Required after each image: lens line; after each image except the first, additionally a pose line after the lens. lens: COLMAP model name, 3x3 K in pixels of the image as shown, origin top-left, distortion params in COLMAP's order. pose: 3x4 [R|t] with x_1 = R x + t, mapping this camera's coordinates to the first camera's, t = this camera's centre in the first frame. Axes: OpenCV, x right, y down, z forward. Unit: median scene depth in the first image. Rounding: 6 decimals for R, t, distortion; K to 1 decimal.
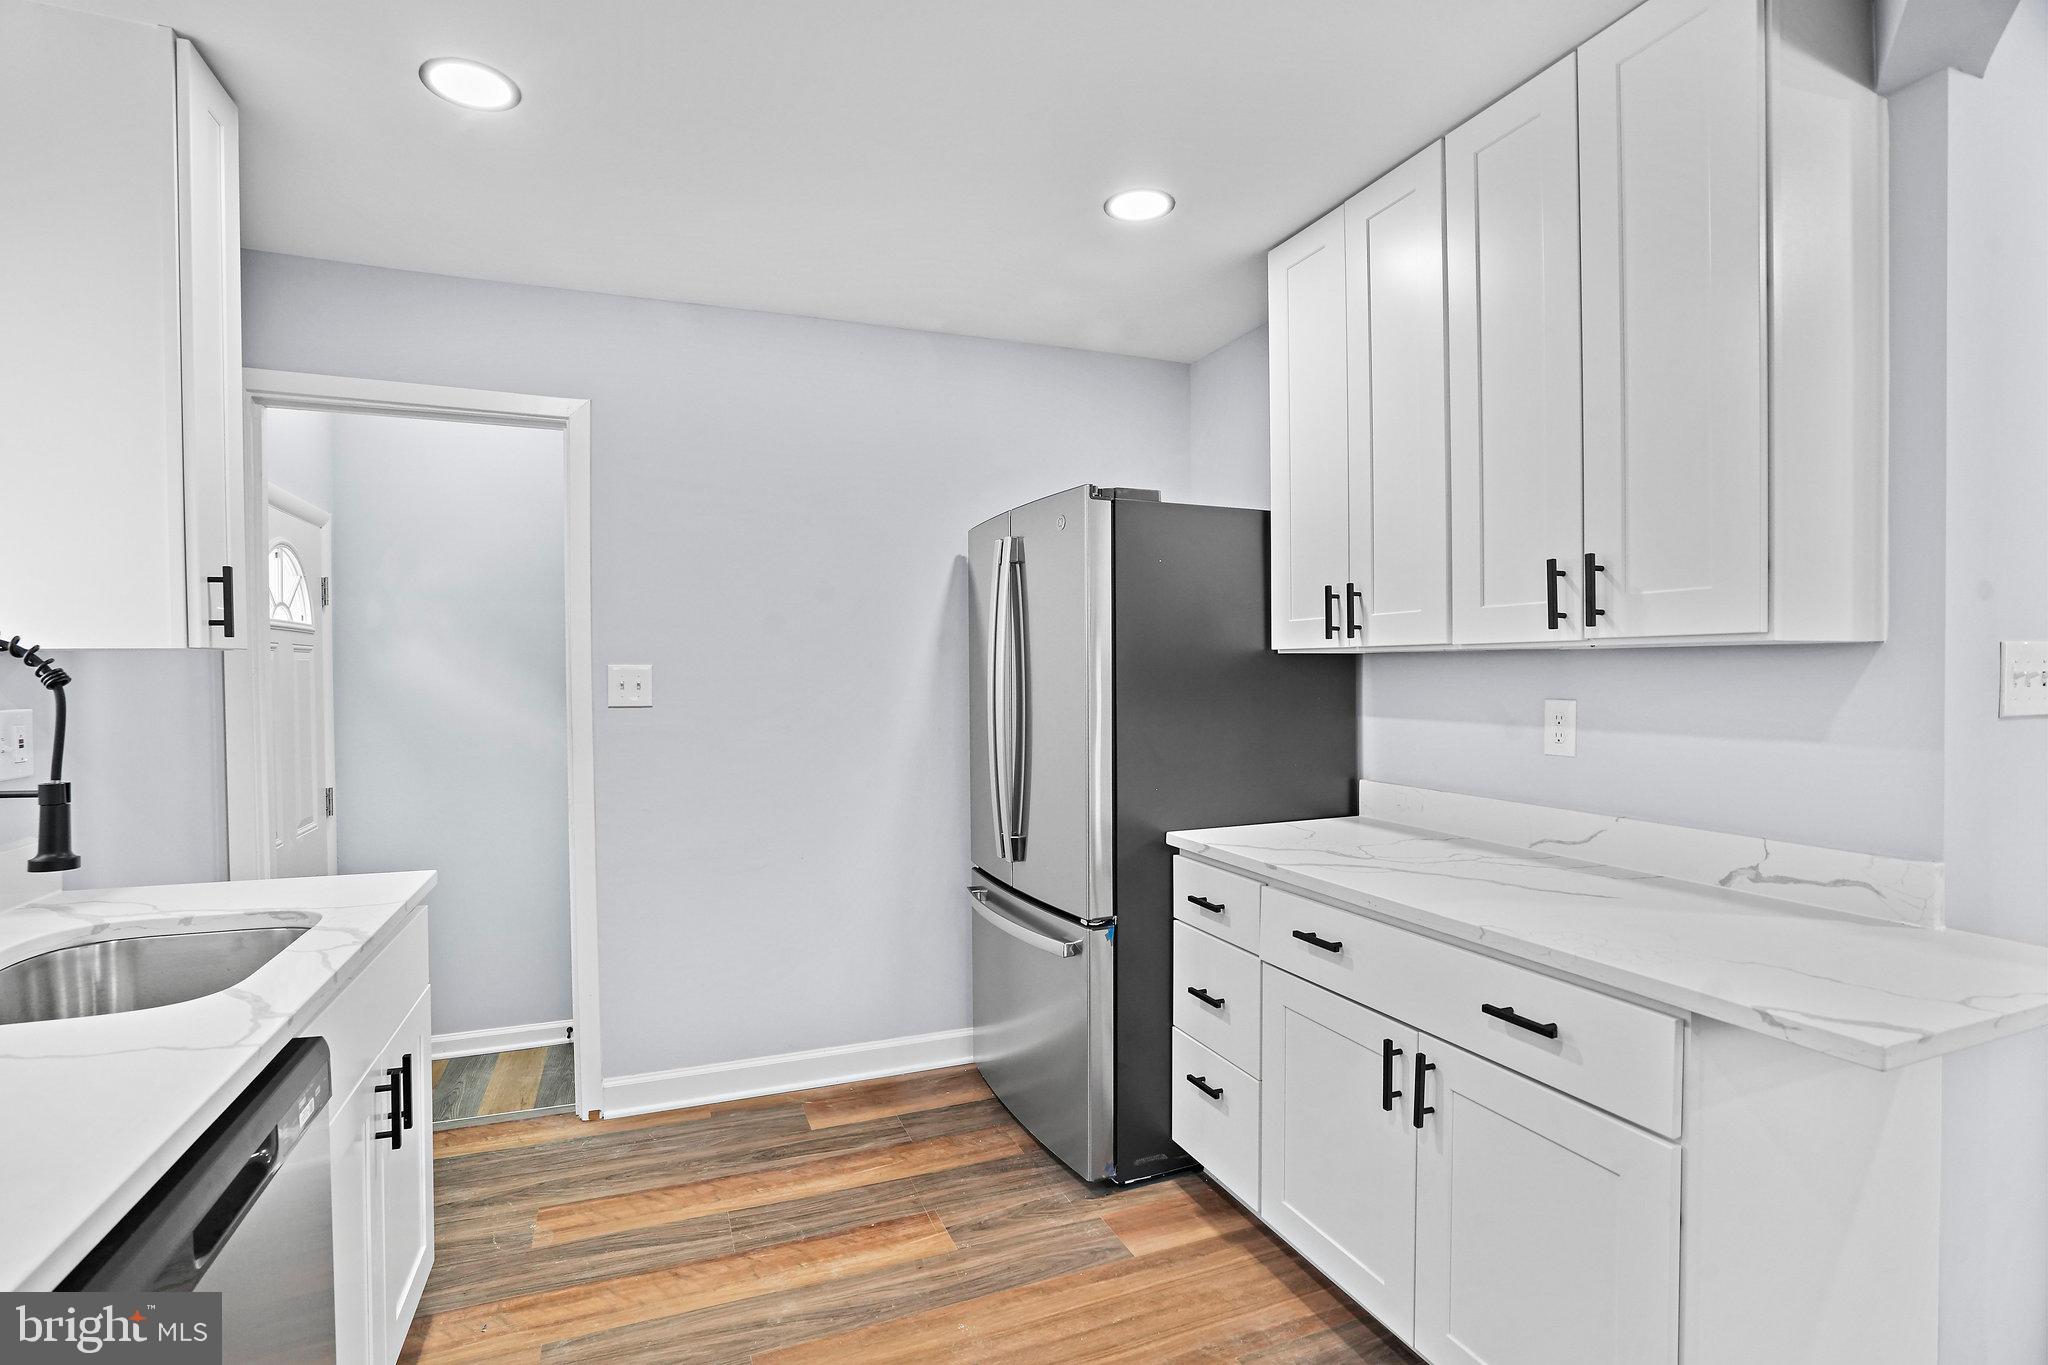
lens RADIAL K [[958.0, 0, 1019.3], [0, 958.0, 682.4], [0, 0, 1]] dist [-0.050274, 0.019019]
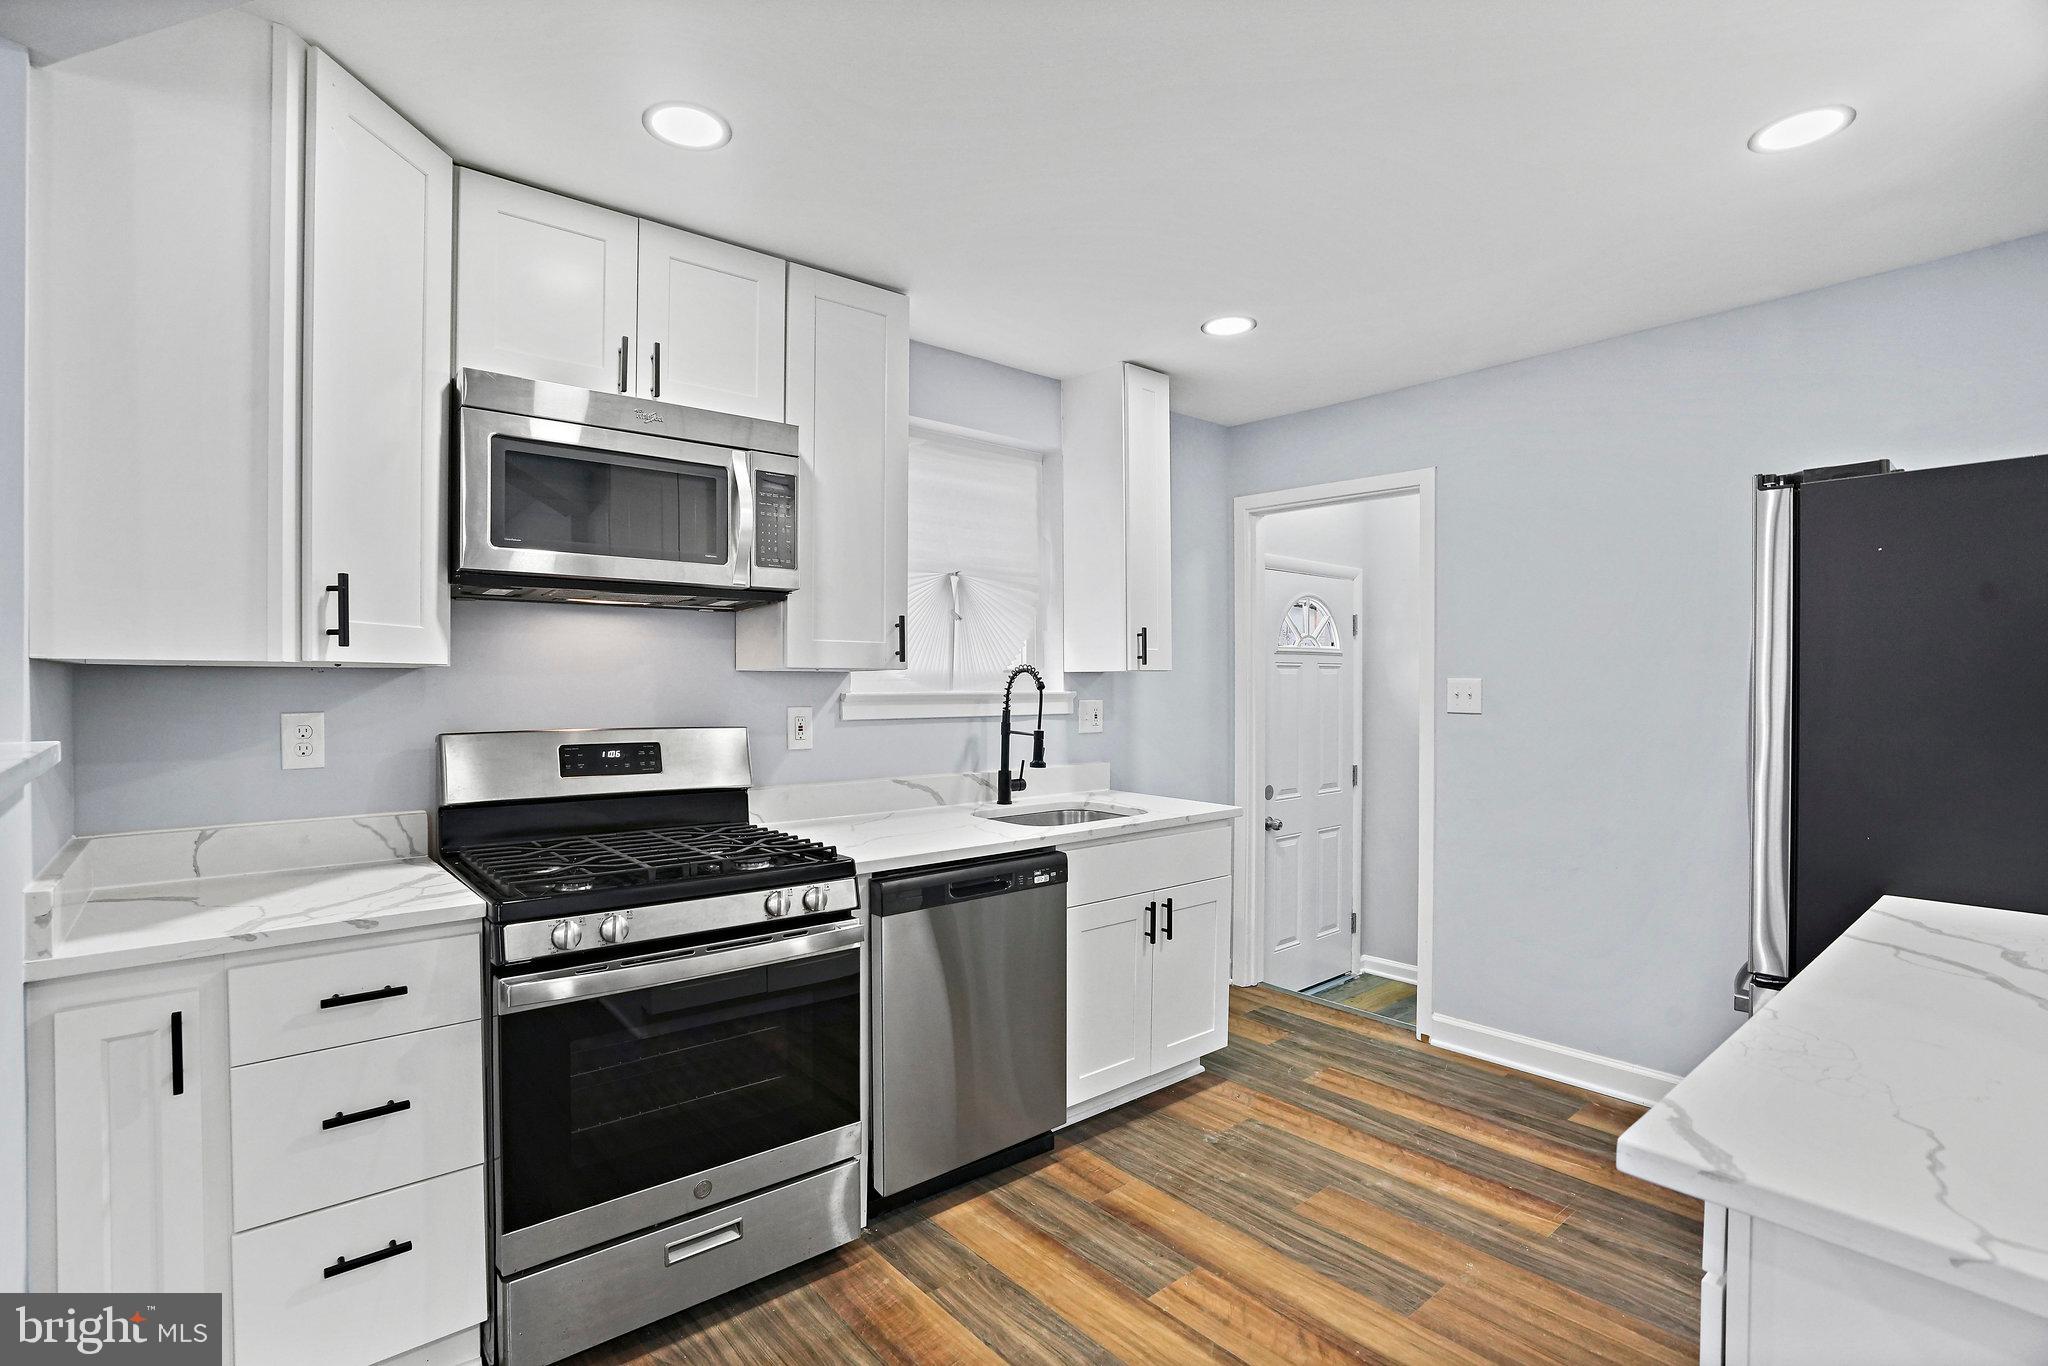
lens RADIAL K [[968.9, 0, 1017.7], [0, 968.9, 684.1], [0, 0, 1]] dist [-0.050220, 0.019171]
pose [[0.320716, 0.007392, -0.947147, 0.704980], [-0.014448, 0.999891, 0.002911, -0.008284], [0.947065, 0.012751, 0.320788, 0.090882]]
